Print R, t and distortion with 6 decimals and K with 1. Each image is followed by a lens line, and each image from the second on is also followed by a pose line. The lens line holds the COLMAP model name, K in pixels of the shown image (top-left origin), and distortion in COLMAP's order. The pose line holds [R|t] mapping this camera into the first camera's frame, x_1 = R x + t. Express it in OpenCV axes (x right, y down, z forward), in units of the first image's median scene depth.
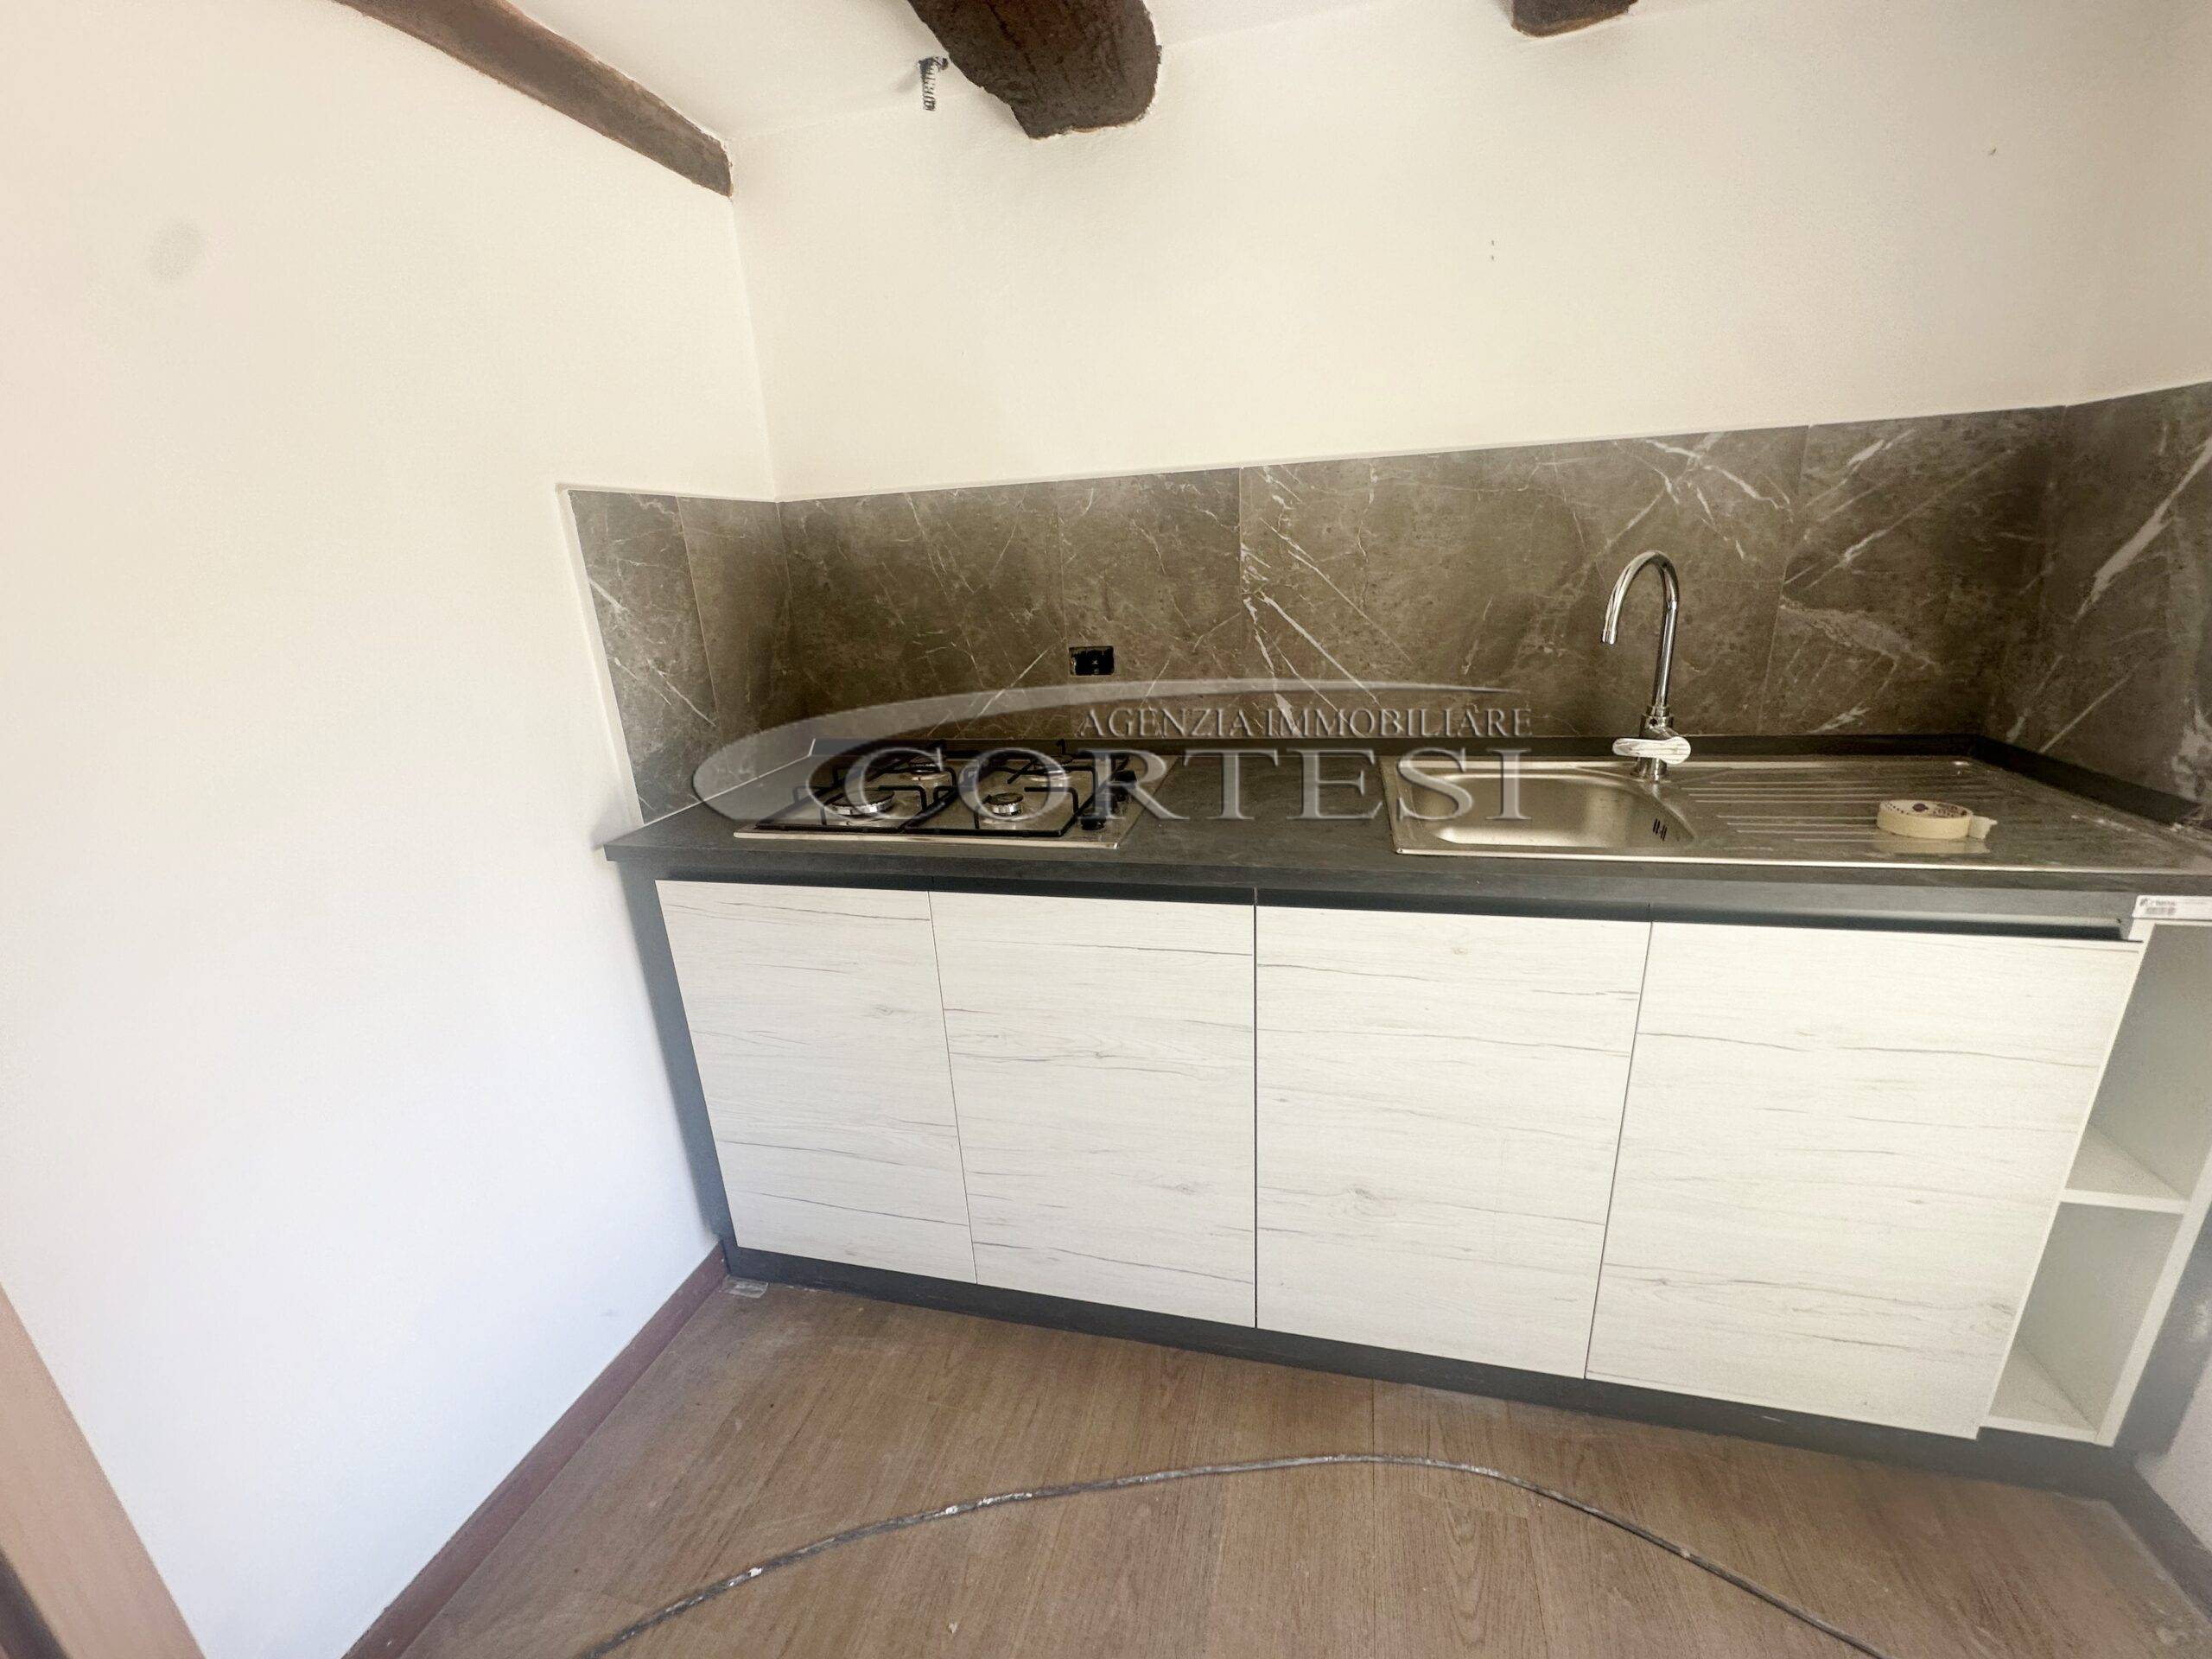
lens RADIAL K [[892.2, 0, 1125.4], [0, 892.2, 829.7], [0, 0, 1]] dist [-0.003326, 0.000362]
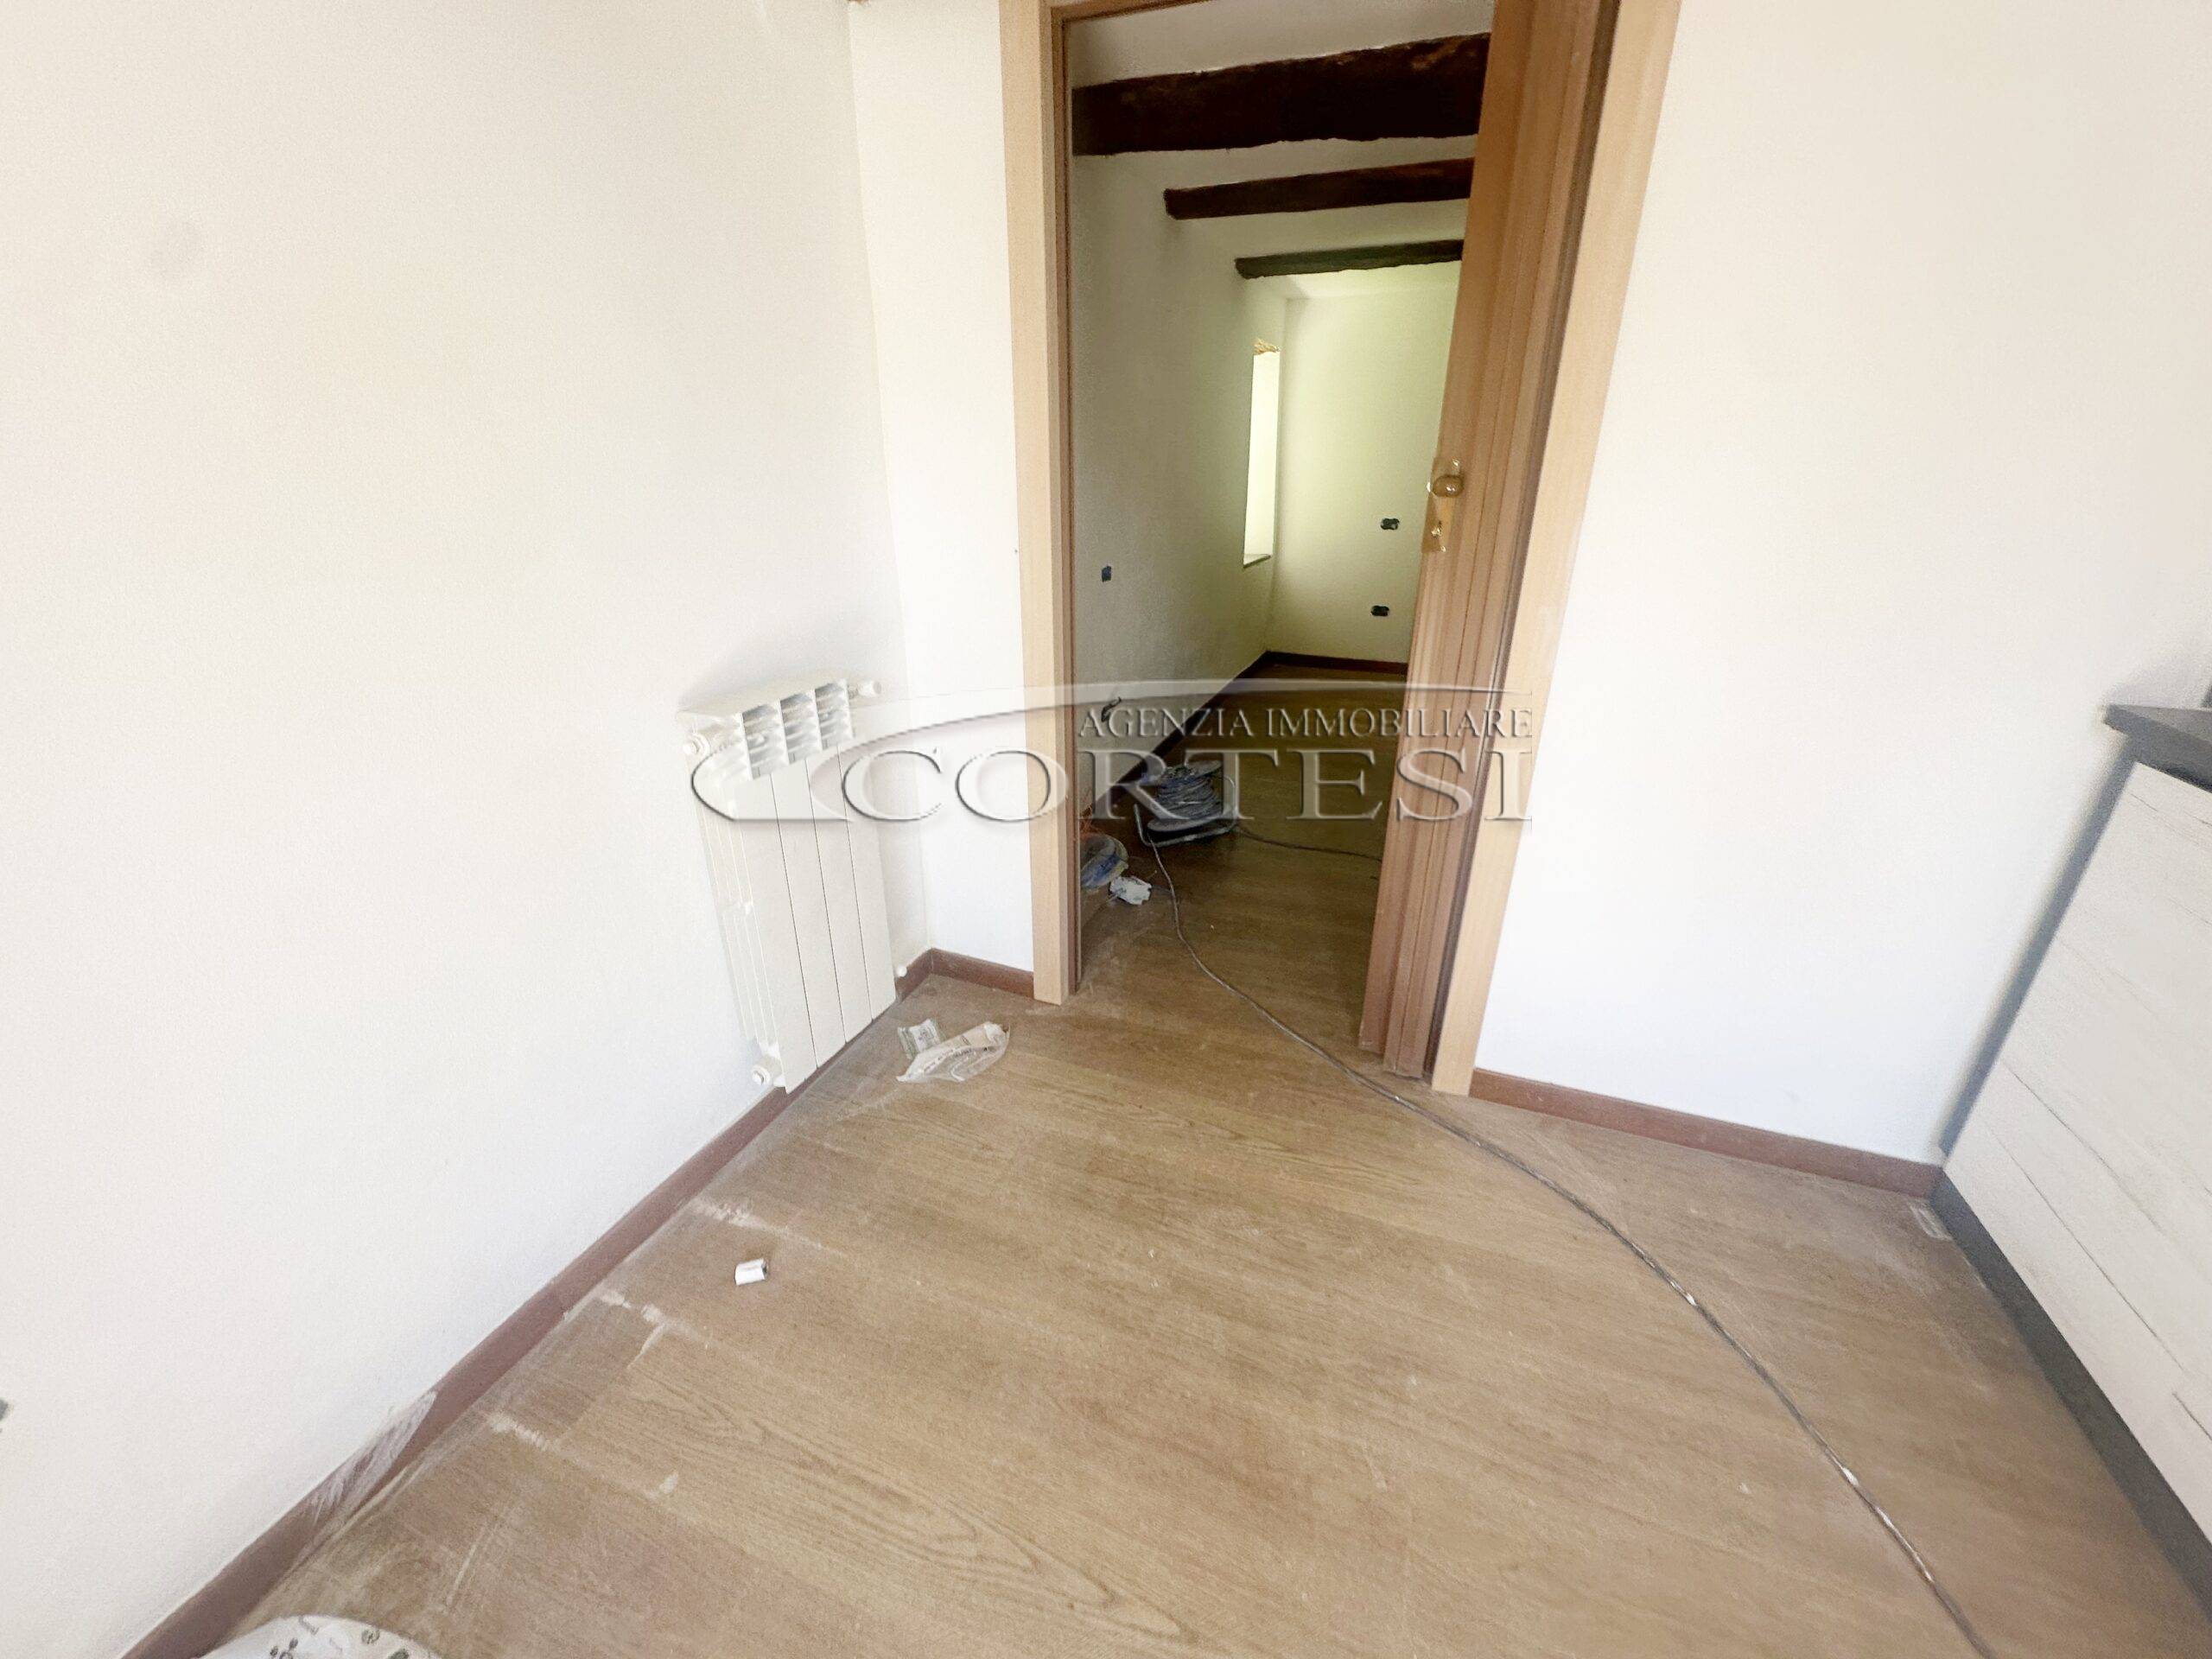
lens RADIAL K [[892.2, 0, 1105.5], [0, 892.2, 840.0], [0, 0, 1]] dist [-0.003326, 0.000362]
pose [[-0.094561, 0.438045, -0.893966, 0.354515], [-0.304274, 0.842300, 0.444914, 0.037418], [0.947880, 0.314082, 0.053637, 0.021846]]
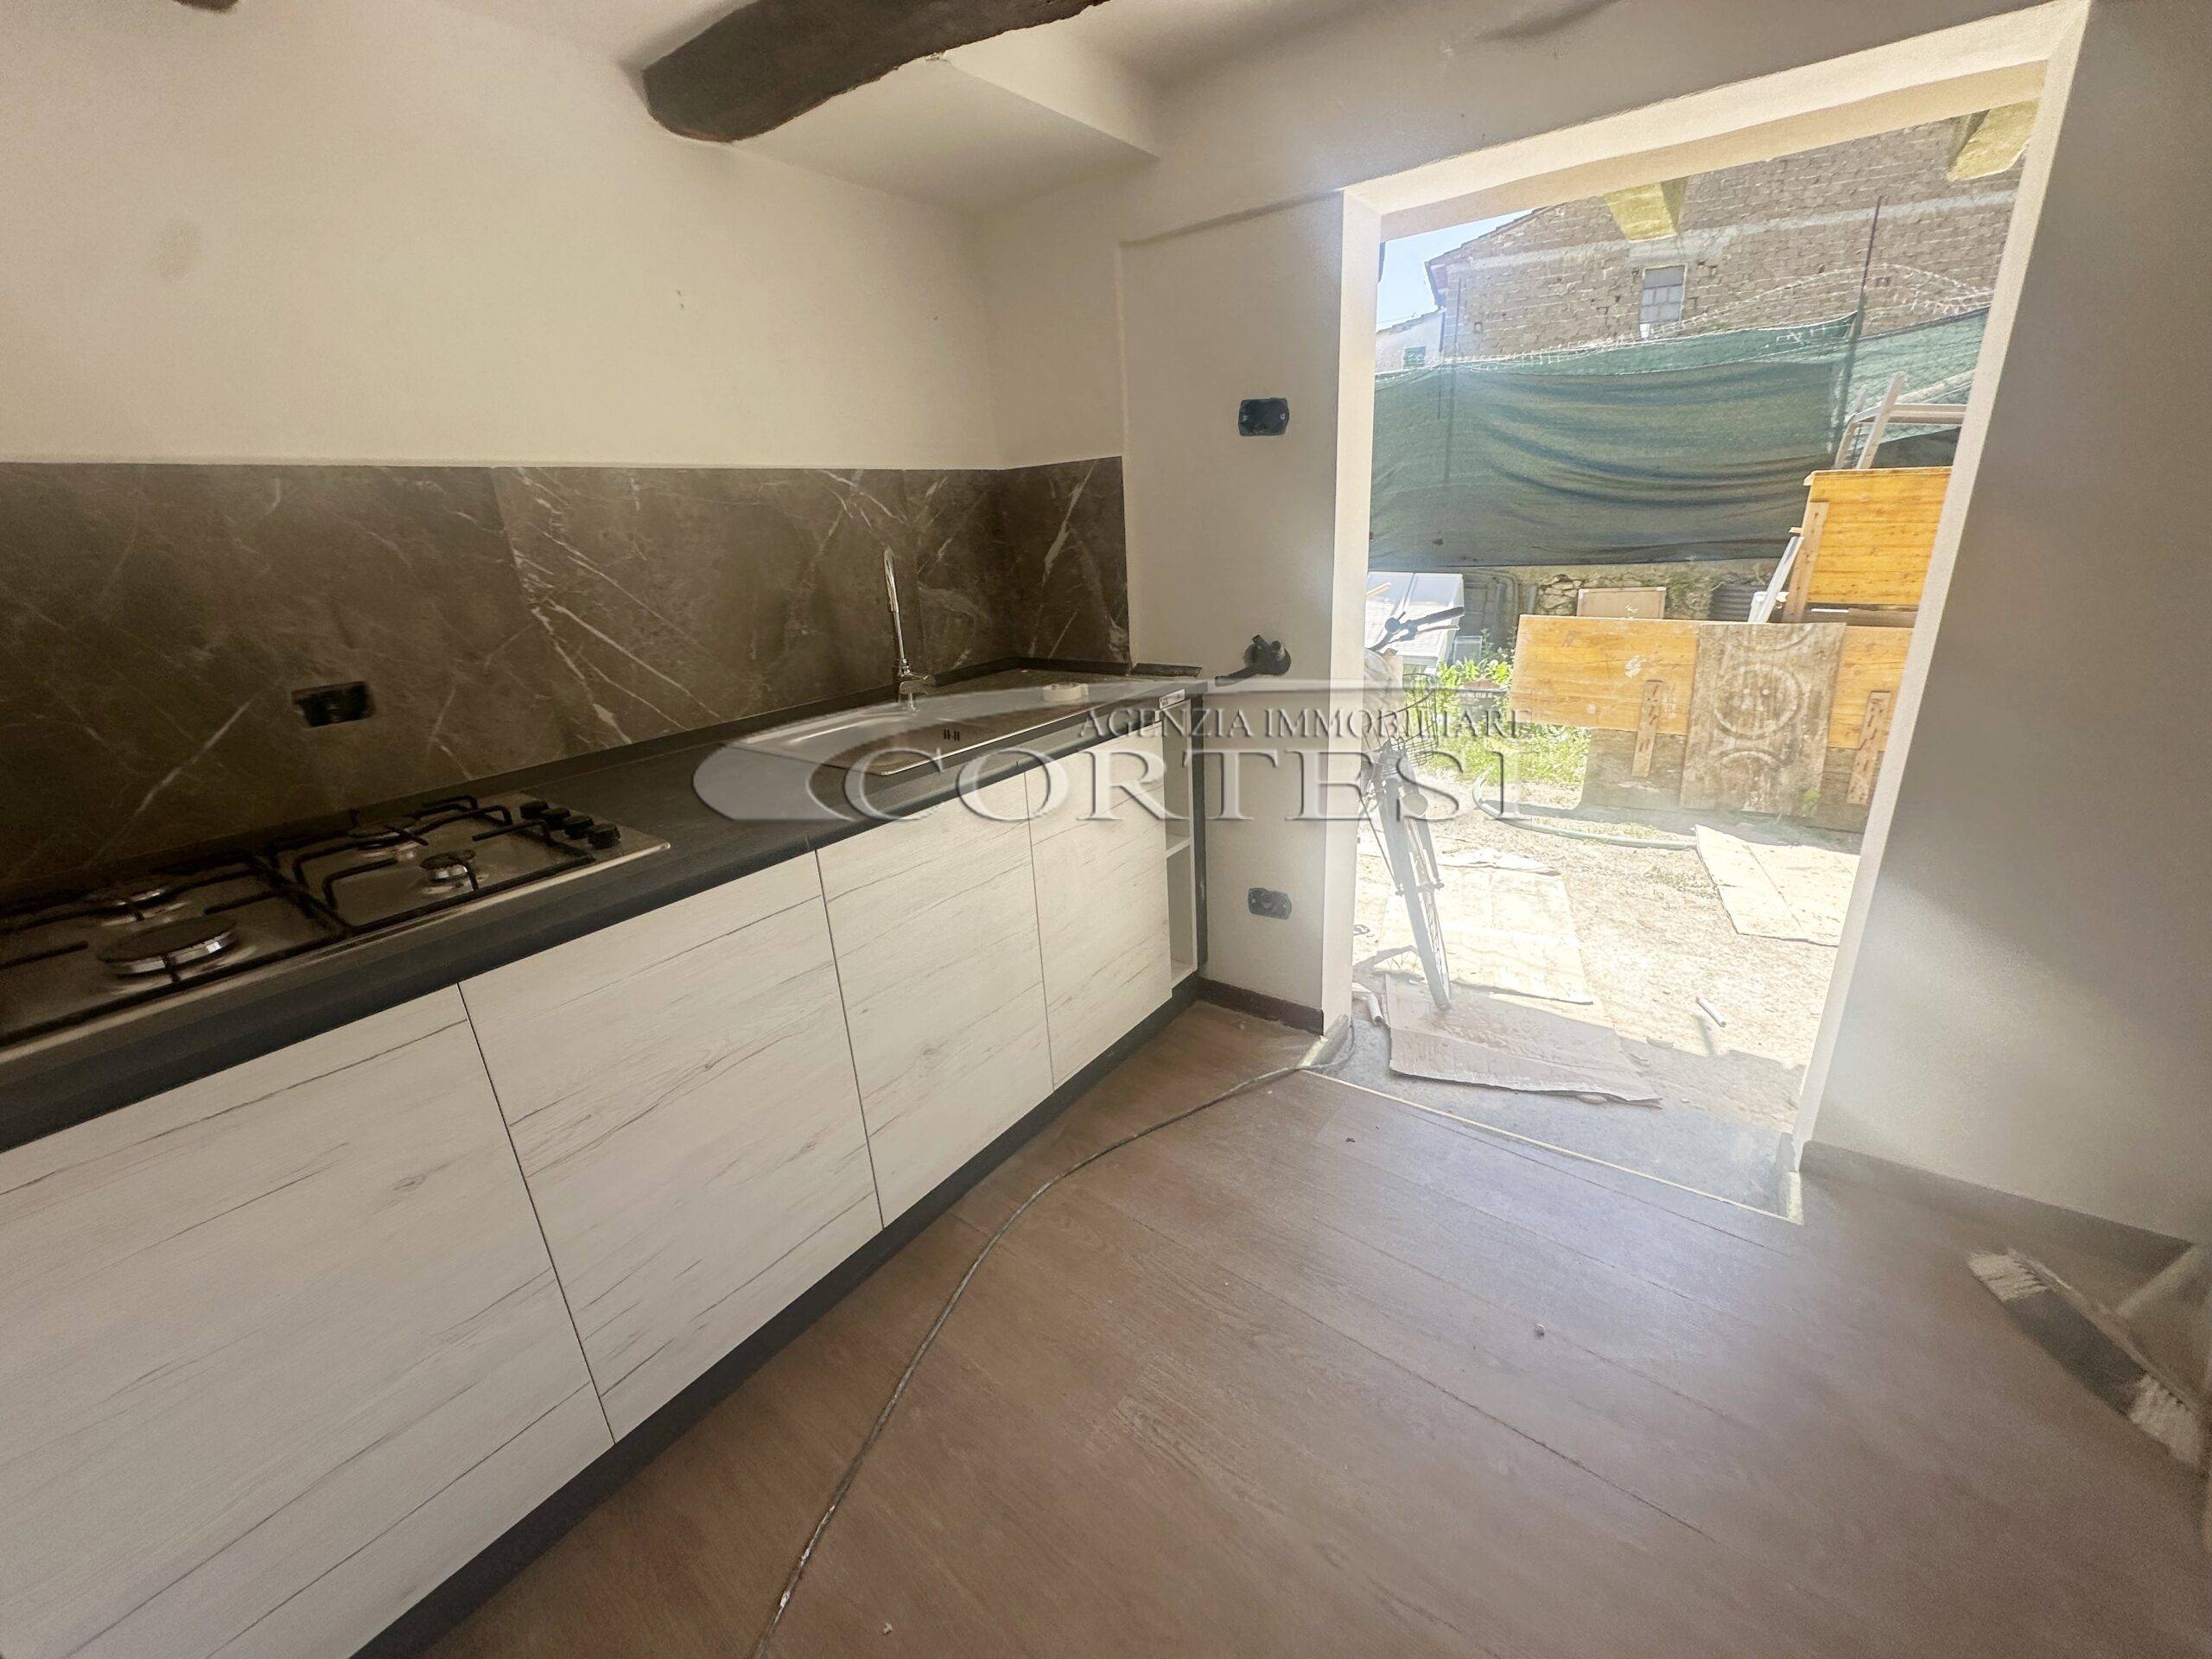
lens RADIAL K [[892.2, 0, 1106.0], [0, 892.2, 829.8], [0, 0, 1]] dist [-0.003326, 0.000362]
pose [[0.393928, -0.271879, 0.878011, -0.555595], [0.314950, 0.937348, 0.148947, 0.006520], [-0.863497, 0.217855, 0.454876, 0.125946]]
